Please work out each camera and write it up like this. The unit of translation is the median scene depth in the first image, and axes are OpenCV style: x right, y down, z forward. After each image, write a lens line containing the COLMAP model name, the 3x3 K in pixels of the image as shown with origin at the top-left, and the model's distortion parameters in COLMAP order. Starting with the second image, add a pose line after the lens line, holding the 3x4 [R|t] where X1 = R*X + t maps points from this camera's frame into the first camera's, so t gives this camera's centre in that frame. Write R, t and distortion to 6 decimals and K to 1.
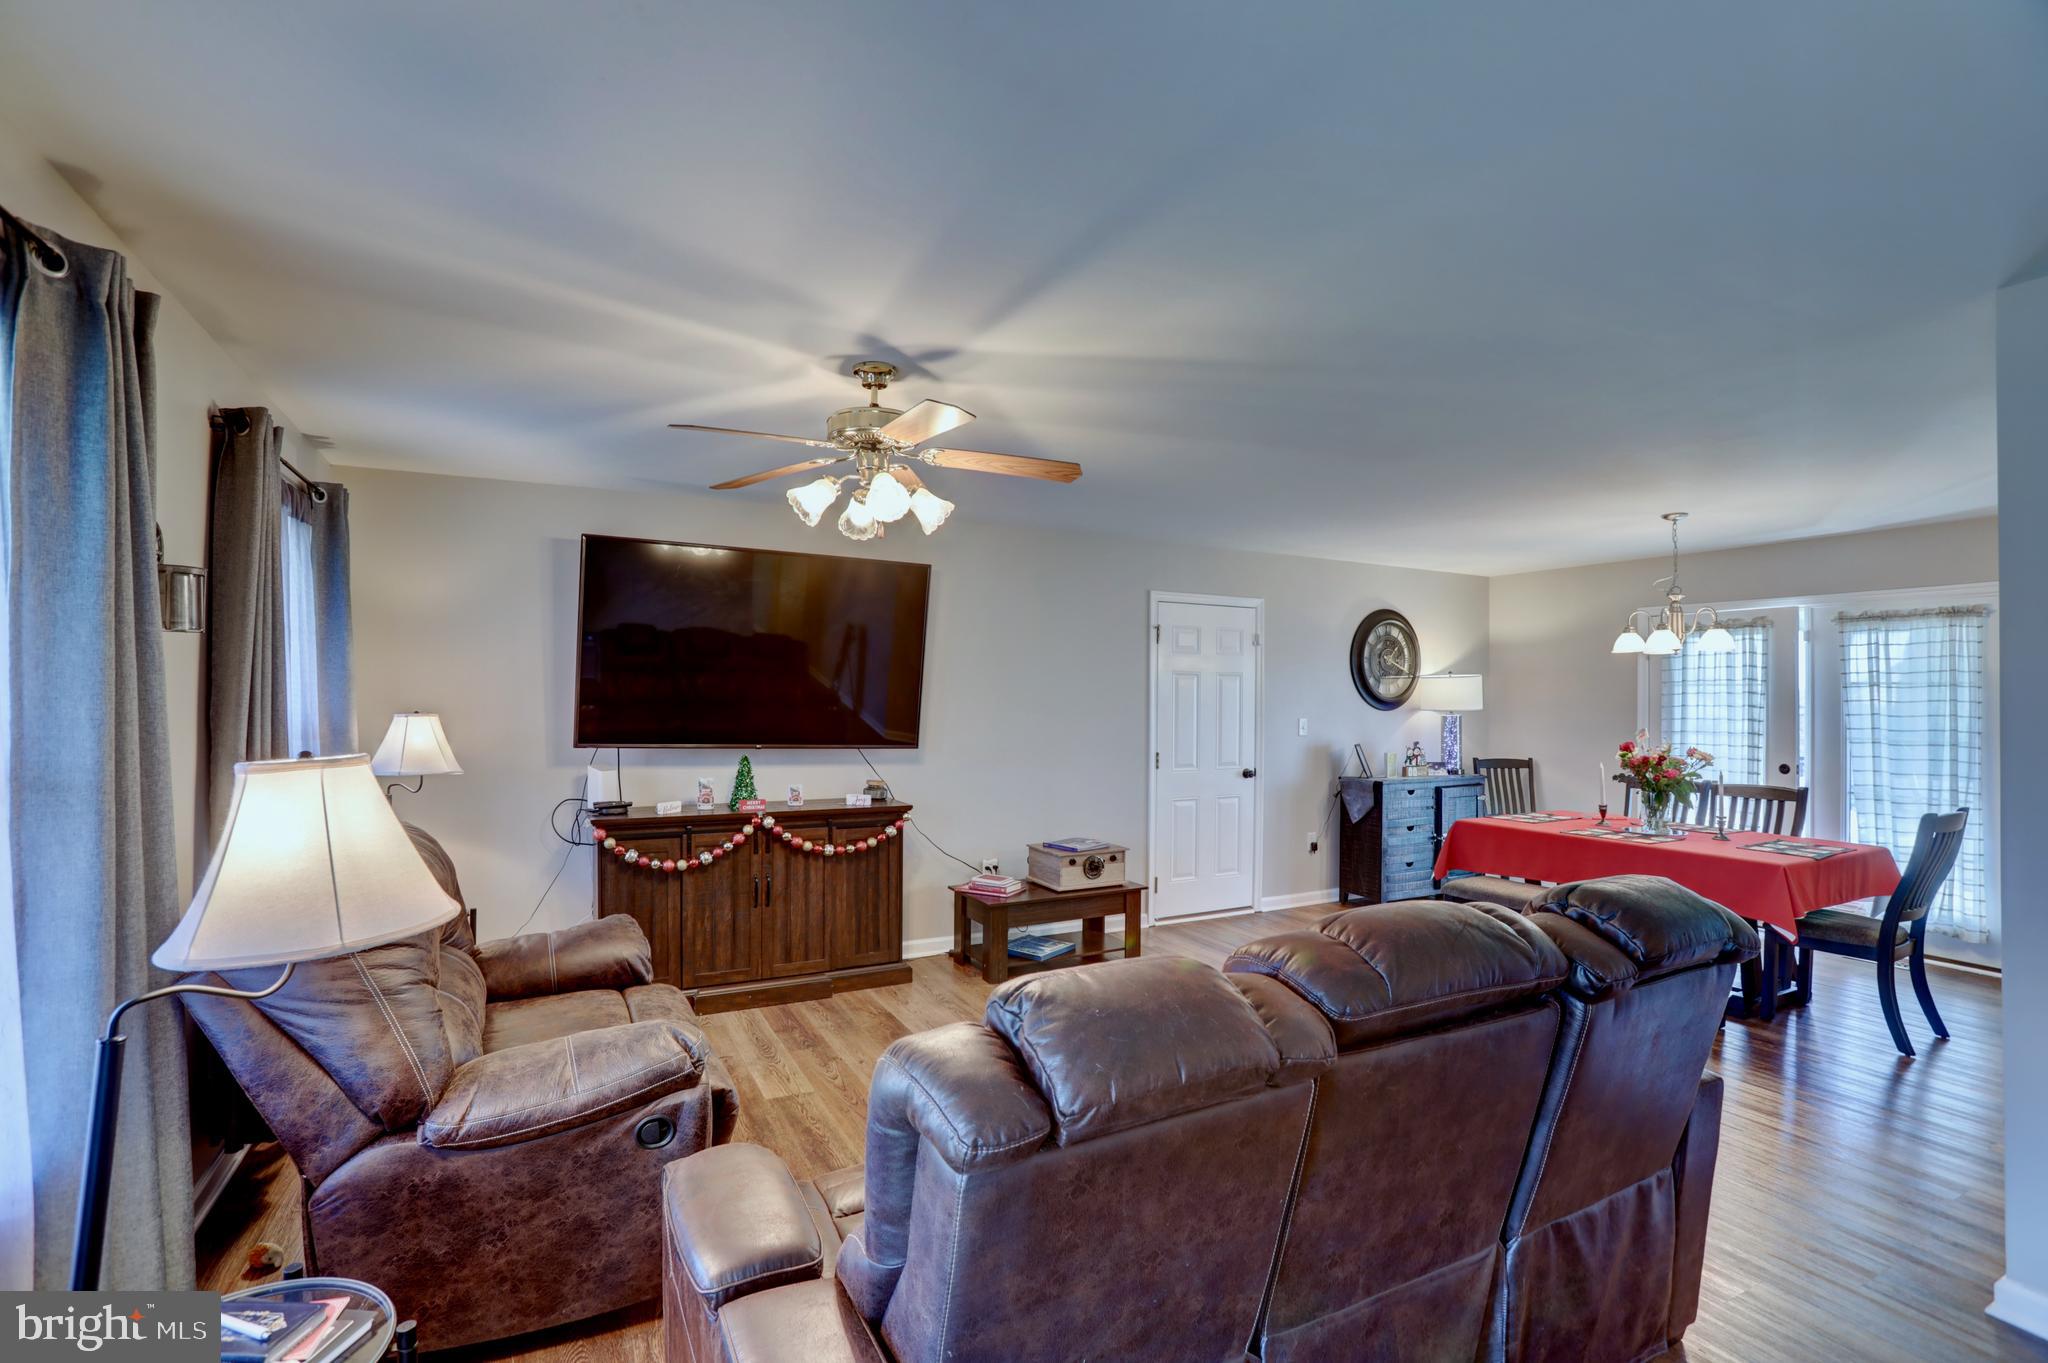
lens RADIAL K [[943.1, 0, 1013.3], [0, 943.1, 686.5], [0, 0, 1]] dist [-0.063081, 0.027279]
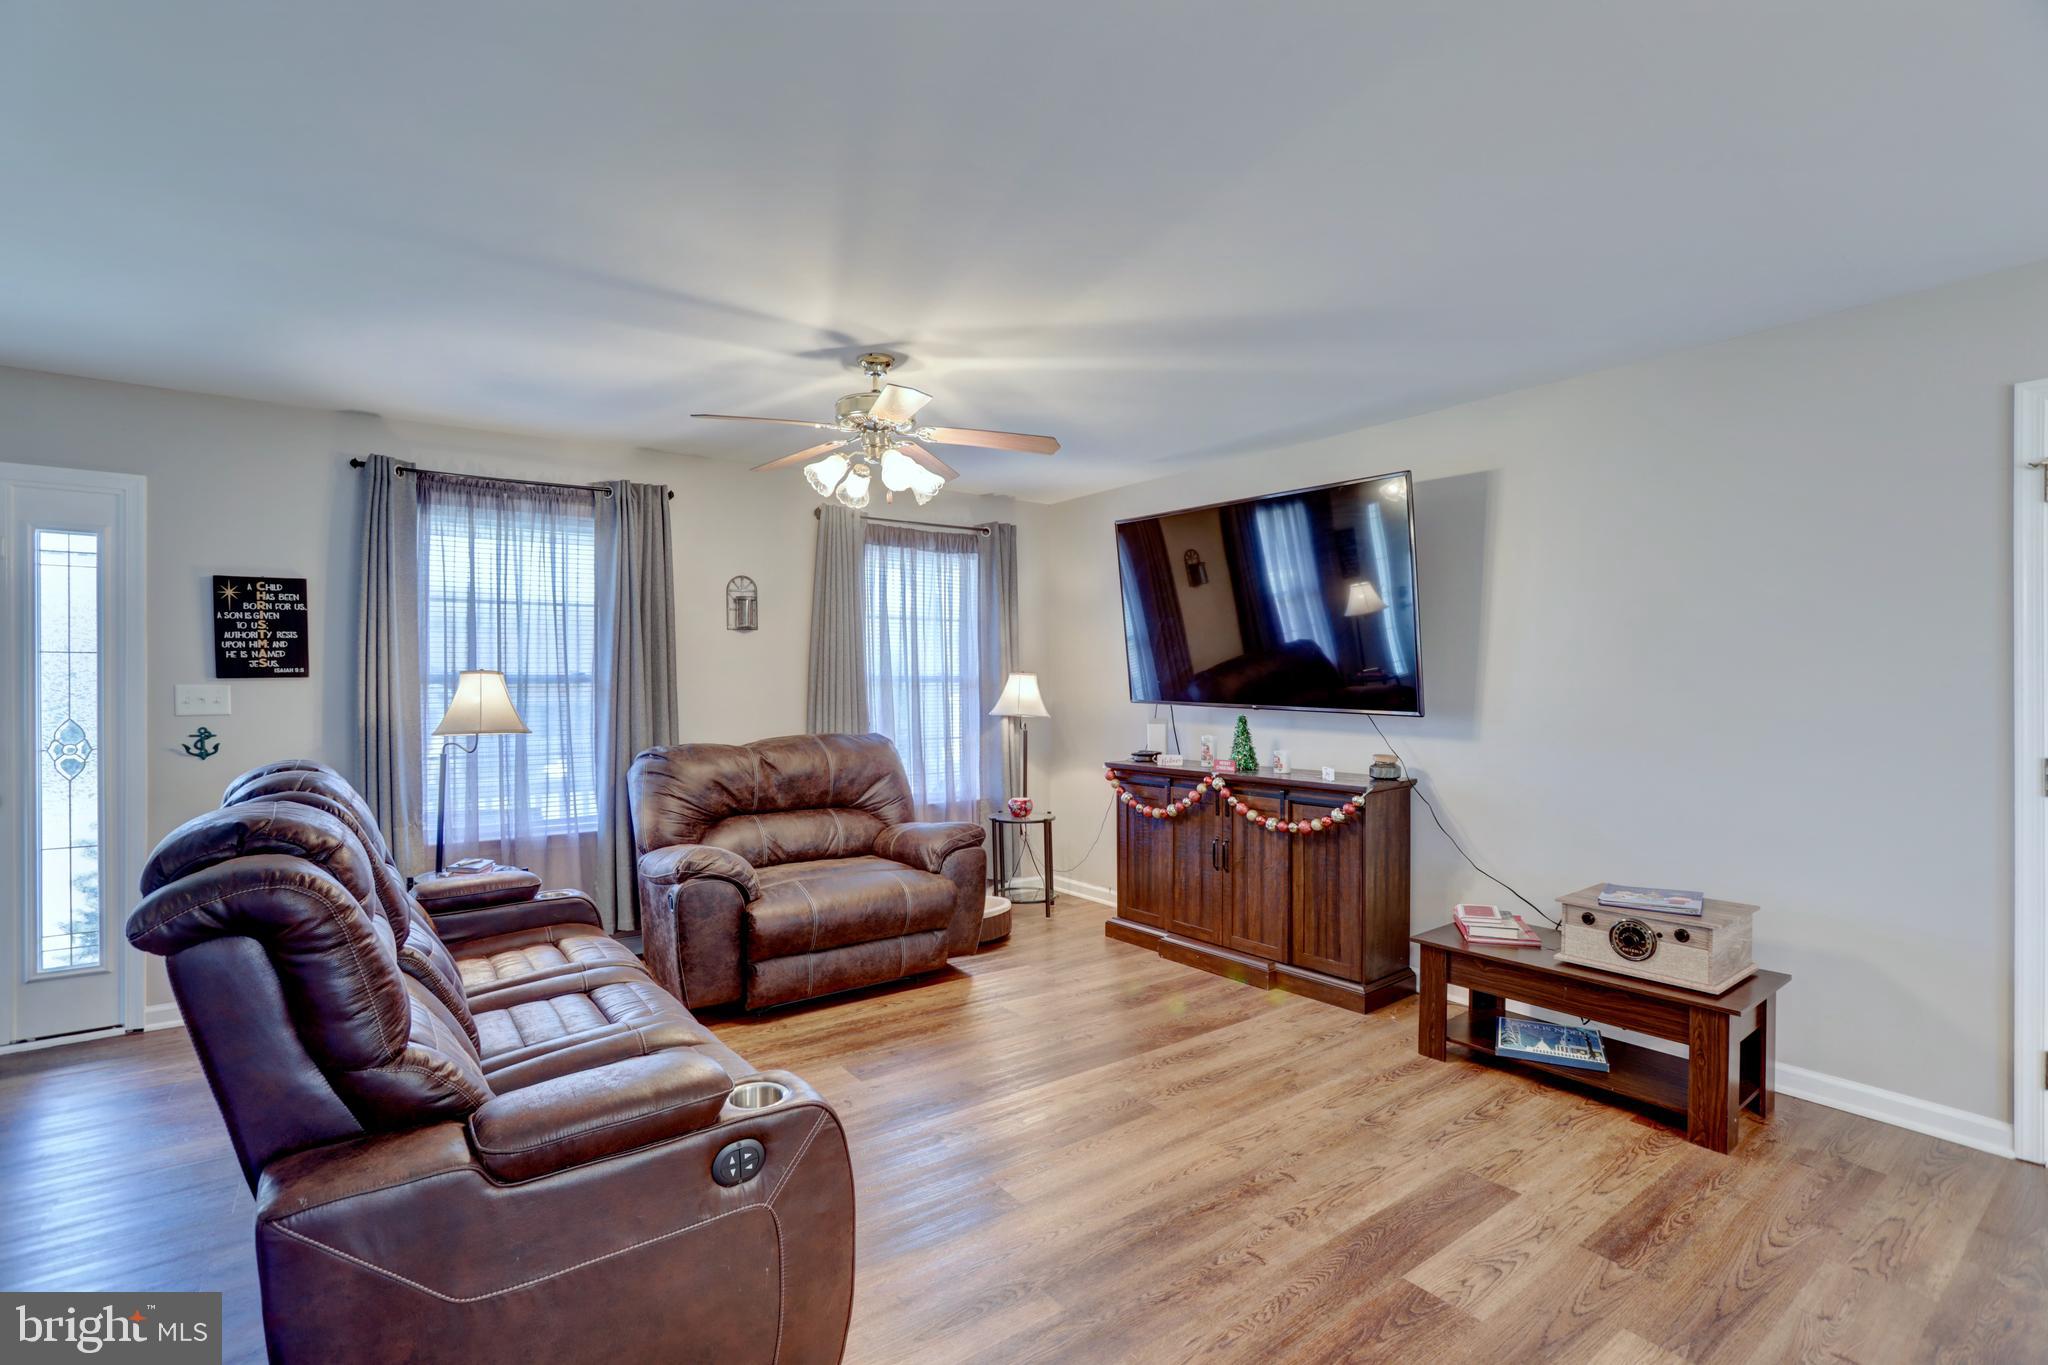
lens RADIAL K [[943.1, 0, 1013.3], [0, 943.1, 687.5], [0, 0, 1]] dist [-0.063081, 0.027279]
pose [[0.148790, -0.003189, -0.988864, 0.574810], [0.015188, 0.999884, -0.000940, 0.037894], [0.988752, -0.014879, 0.148821, 0.562641]]
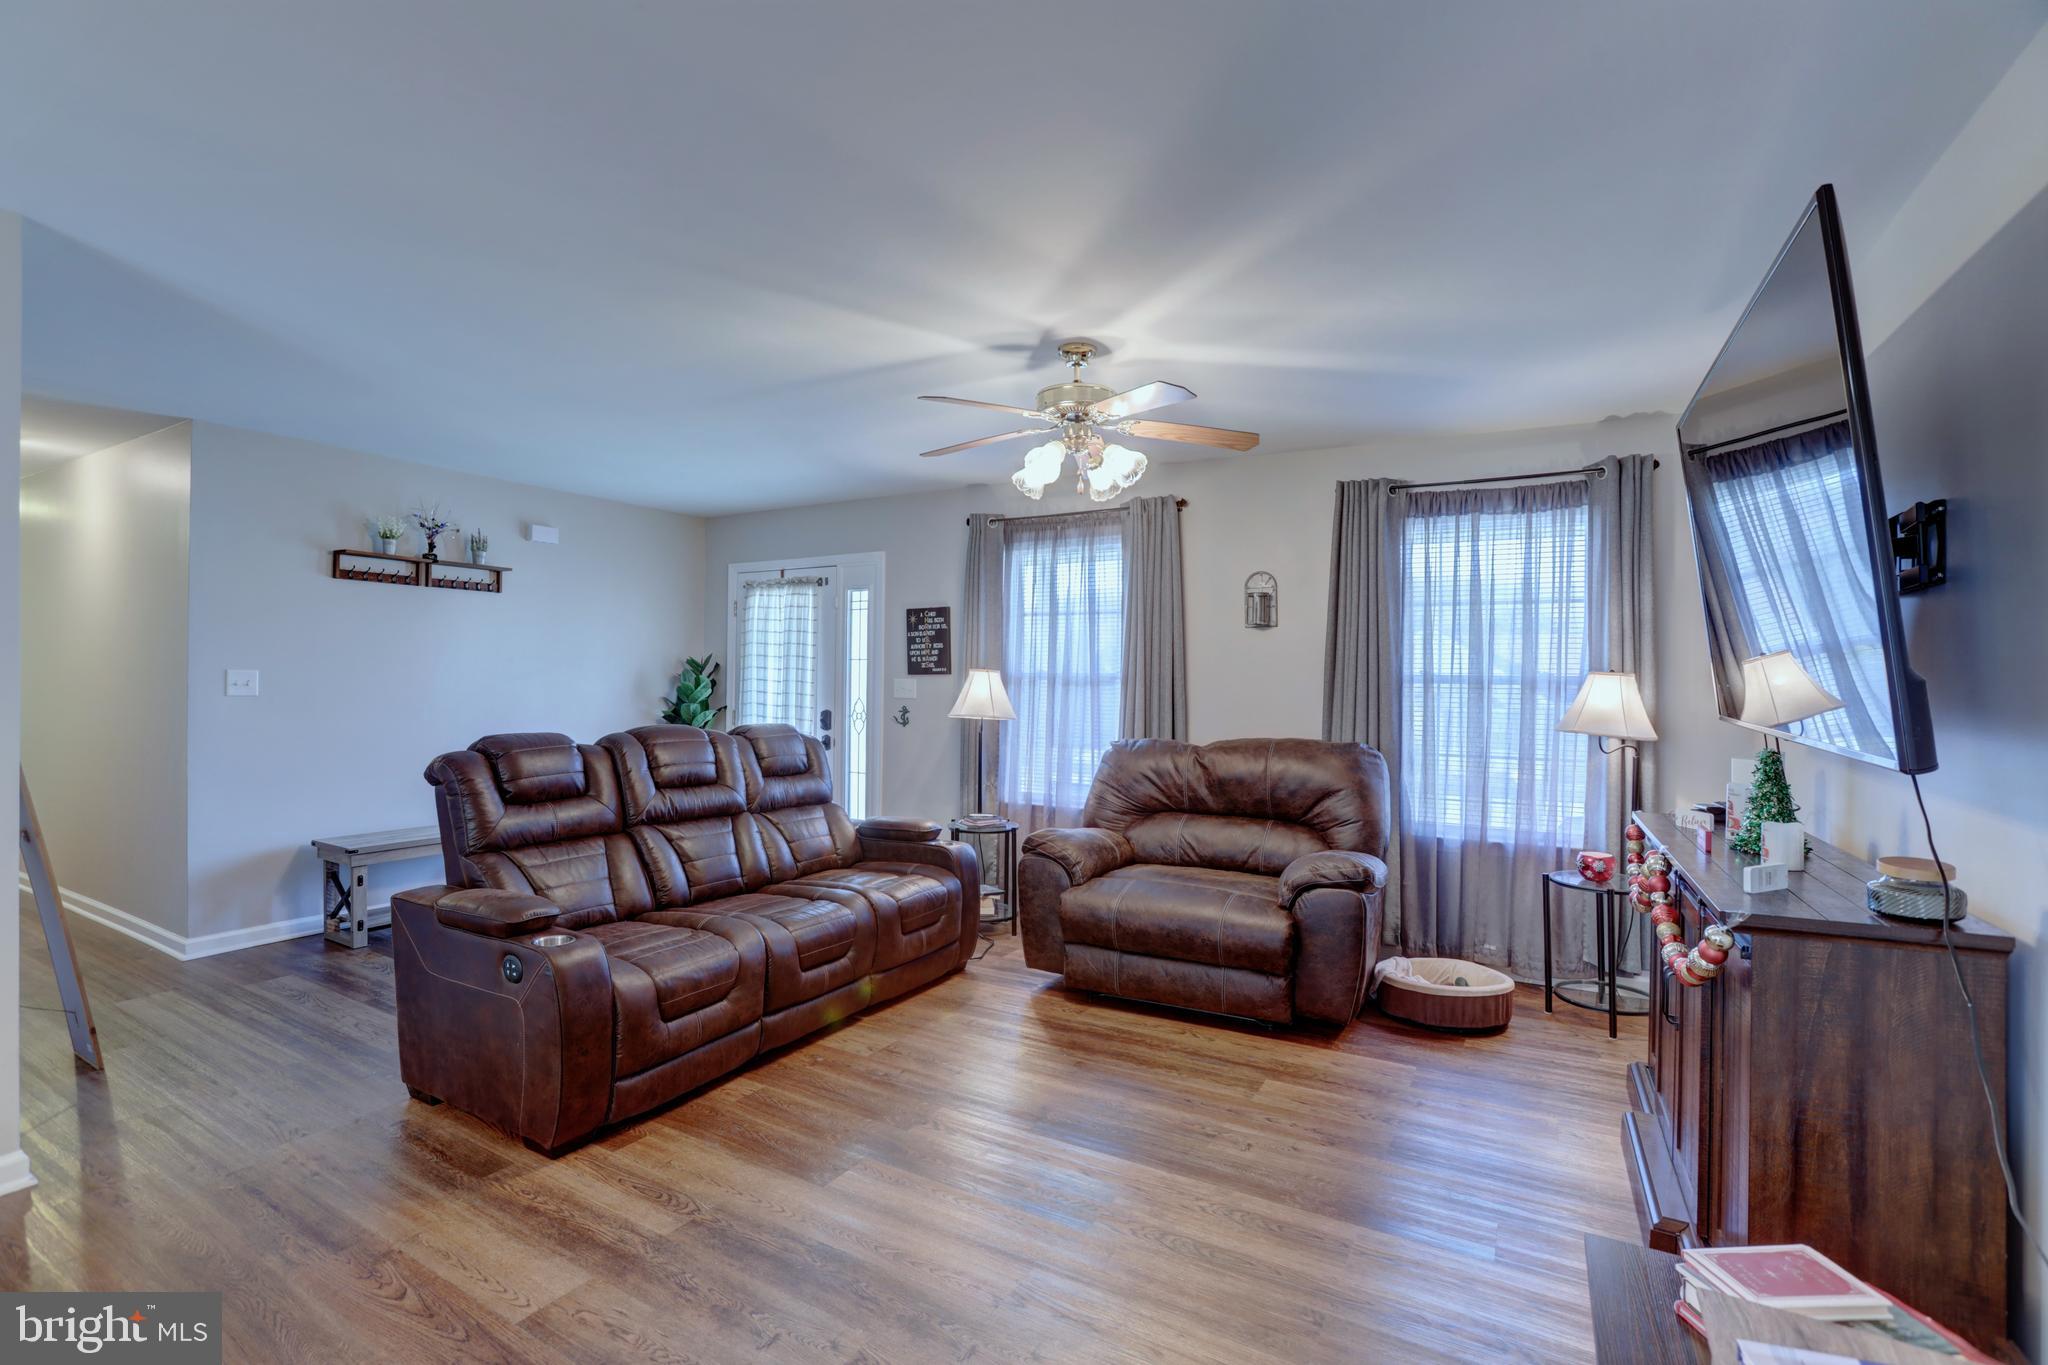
lens RADIAL K [[943.1, 0, 1013.3], [0, 943.1, 687.5], [0, 0, 1]] dist [-0.063081, 0.027279]
pose [[-0.839070, -0.011530, -0.543902, 0.297504], [-0.009696, 0.999934, -0.006240, 0.041909], [0.543937, 0.000038, -0.839126, 1.079273]]
